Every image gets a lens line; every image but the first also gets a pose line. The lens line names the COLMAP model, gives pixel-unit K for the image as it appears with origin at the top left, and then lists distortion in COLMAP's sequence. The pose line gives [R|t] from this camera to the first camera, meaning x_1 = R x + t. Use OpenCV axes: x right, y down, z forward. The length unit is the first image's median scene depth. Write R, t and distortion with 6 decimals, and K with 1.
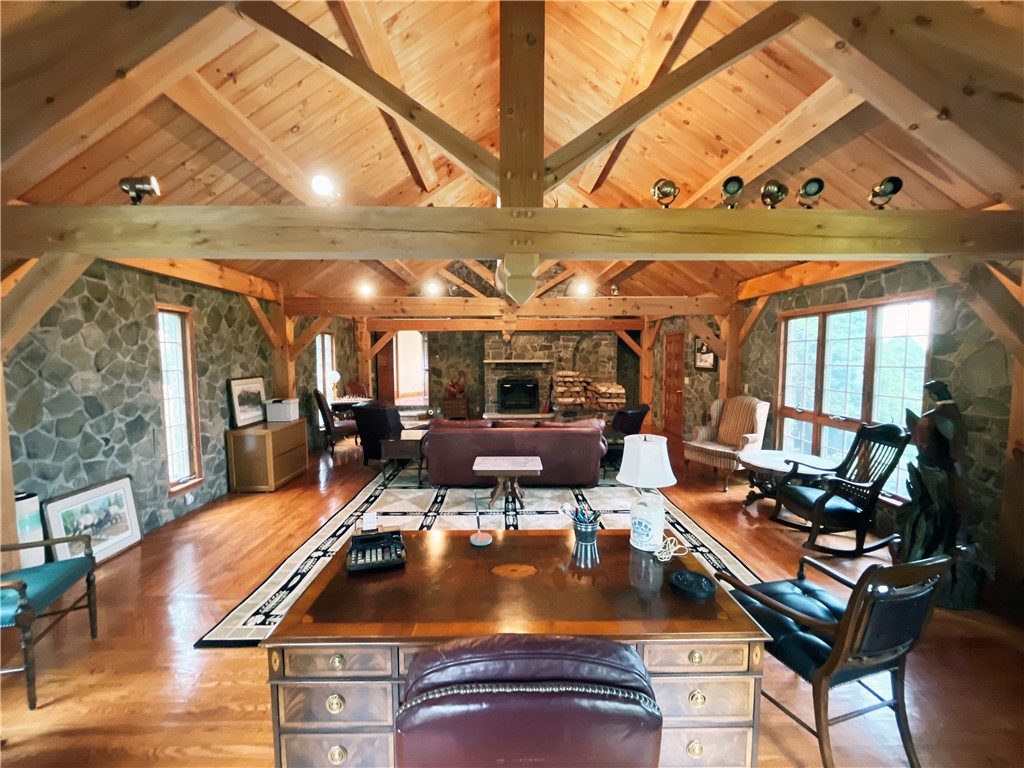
lens RADIAL K [[409.7, 0, 511.9], [0, 409.7, 385.5], [0, 0, 1]] dist [-0.002752, -0.000123]
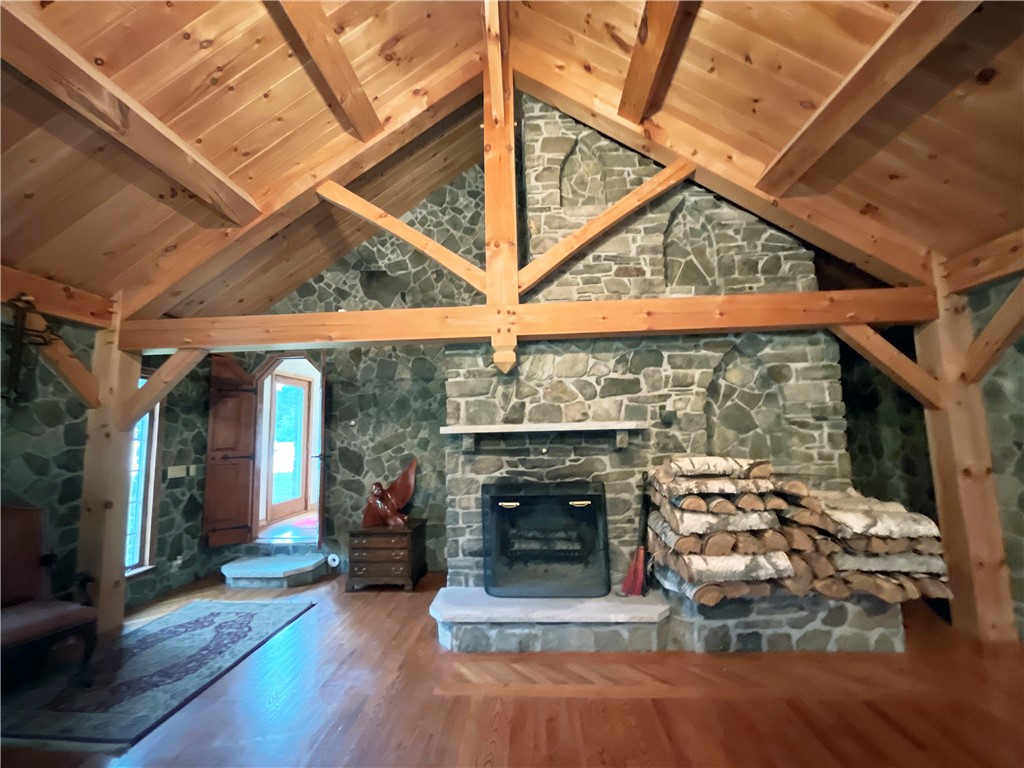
lens RADIAL K [[409.7, 0, 512.6], [0, 409.7, 387.3], [0, 0, 1]] dist [-0.002752, -0.000123]
pose [[0.996692, -0.028490, -0.076114, 0.018189], [0.014381, 0.983591, -0.179841, -0.031403], [0.079989, 0.178152, 0.980747, 0.657261]]
